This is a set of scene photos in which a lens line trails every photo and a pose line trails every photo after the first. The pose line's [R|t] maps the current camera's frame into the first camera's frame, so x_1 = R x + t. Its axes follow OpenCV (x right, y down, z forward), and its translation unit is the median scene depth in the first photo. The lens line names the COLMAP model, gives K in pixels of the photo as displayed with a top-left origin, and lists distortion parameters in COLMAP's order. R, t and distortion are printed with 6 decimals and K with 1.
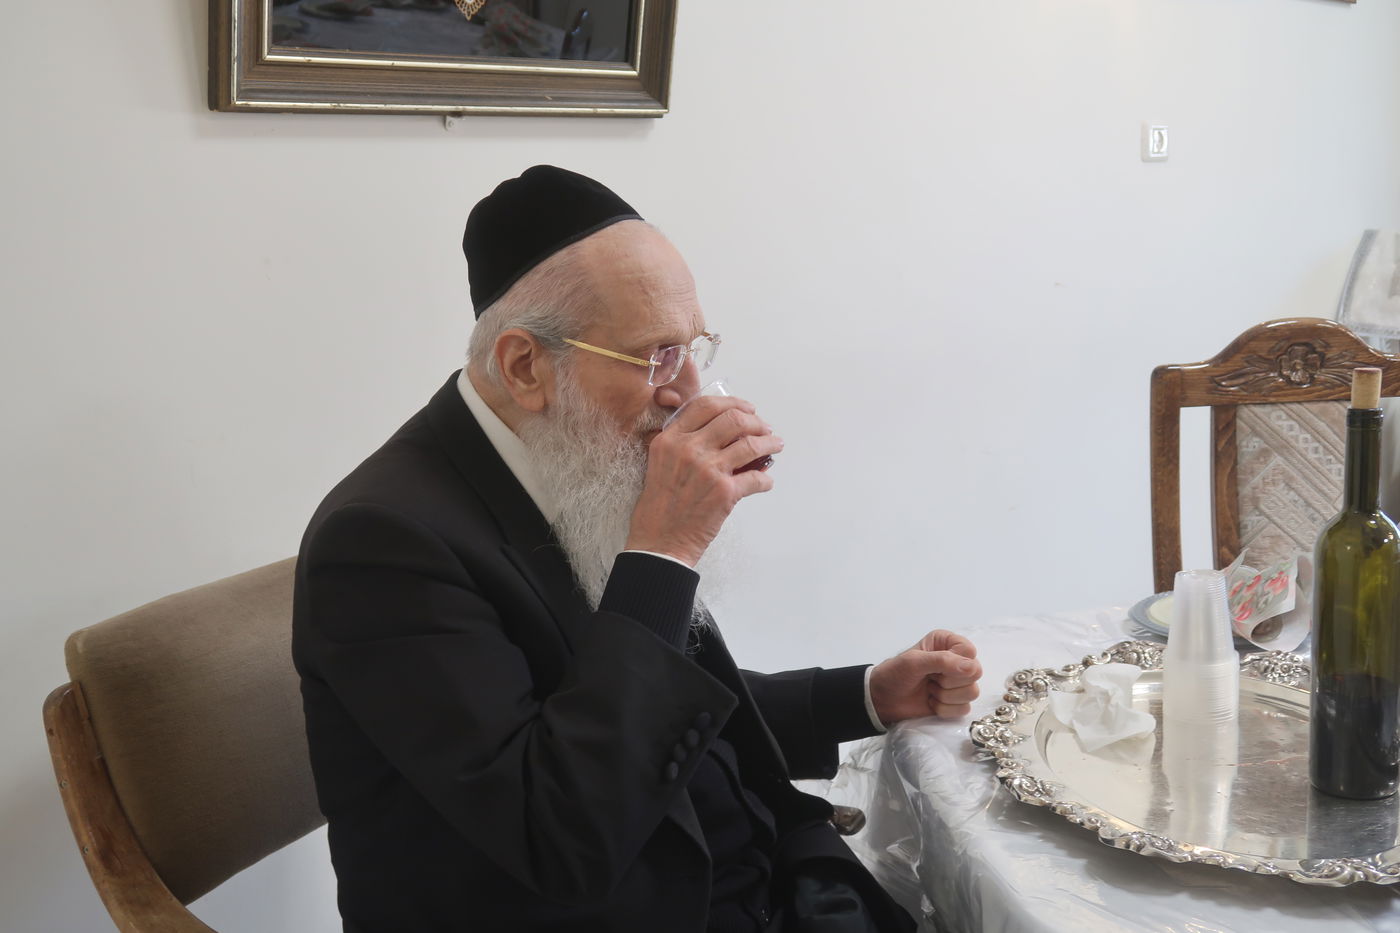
lens RADIAL K [[1576.8, 0, 705.7], [0, 1576.8, 482.1], [0, 0, 1]] dist [0.010449, 0.000000]
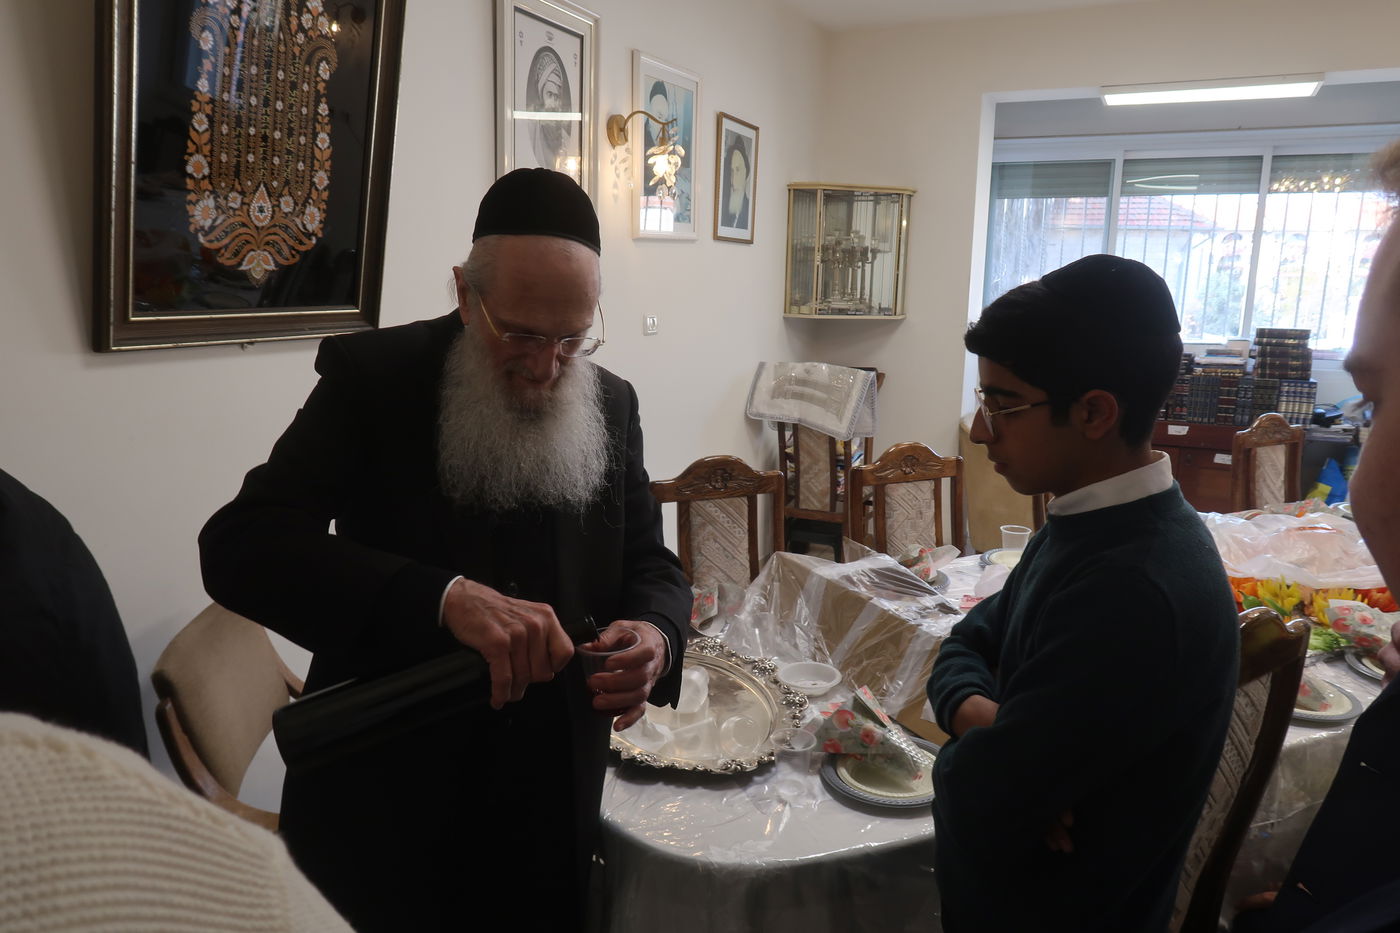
lens RADIAL K [[958.1, 0, 699.4], [0, 958.1, 476.8], [0, 0, 1]] dist [-0.028723, 0.012747]
pose [[0.949112, -0.019512, 0.314334, -0.027223], [0.012739, 0.999641, 0.023588, -0.119775], [-0.314681, -0.018384, 0.949019, -0.143795]]
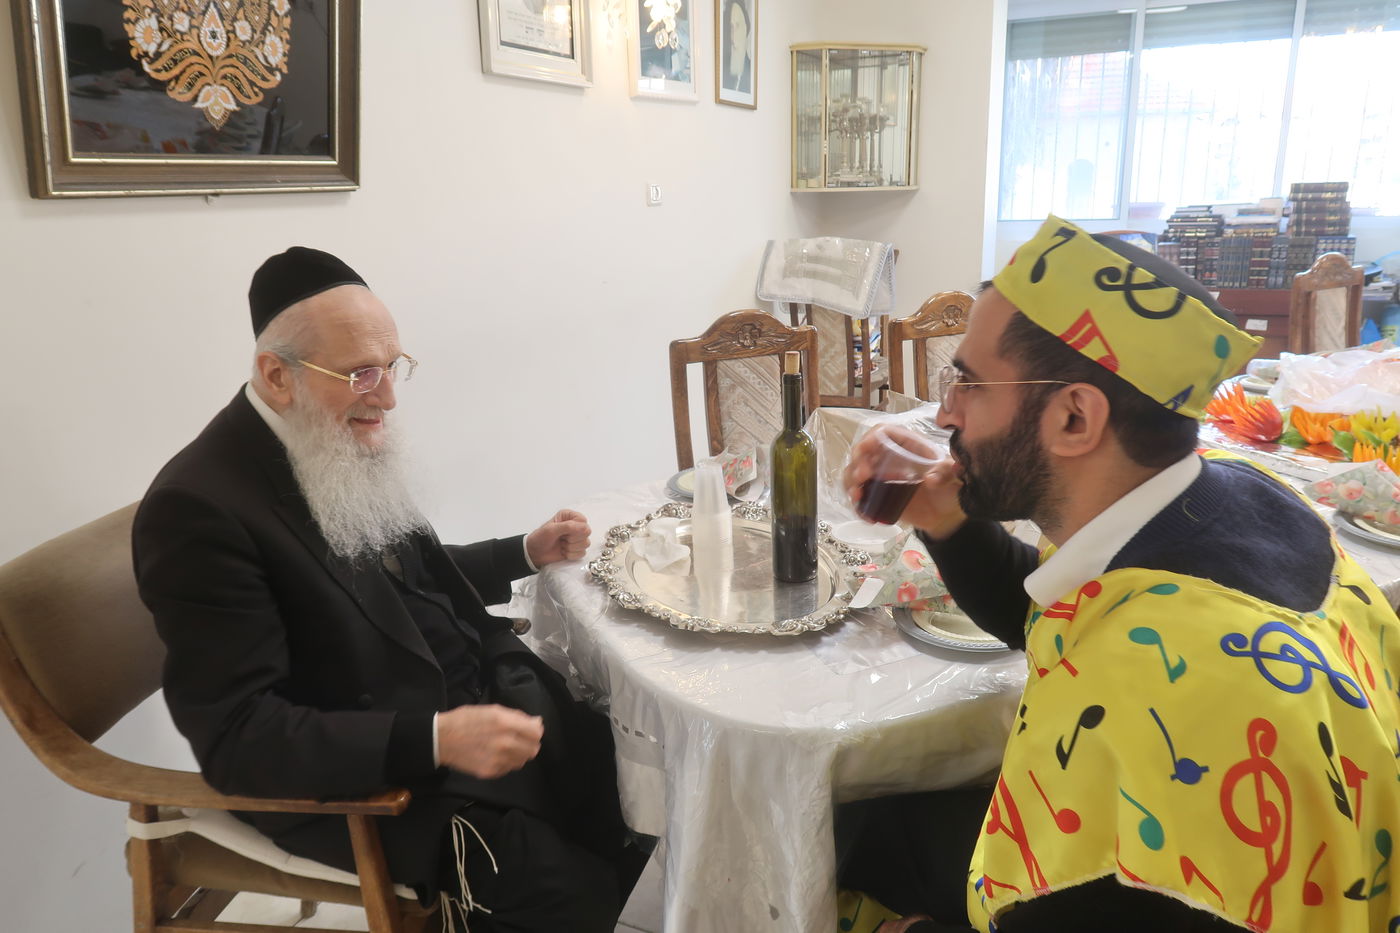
lens RADIAL K [[958.1, 0, 698.1], [0, 958.1, 472.8], [0, 0, 1]] dist [-0.028723, 0.012747]
pose [[0.946070, -0.090079, 0.311187, -0.032341], [0.060257, 0.992732, 0.104173, -0.041845], [-0.318309, -0.079804, 0.944622, -0.019769]]
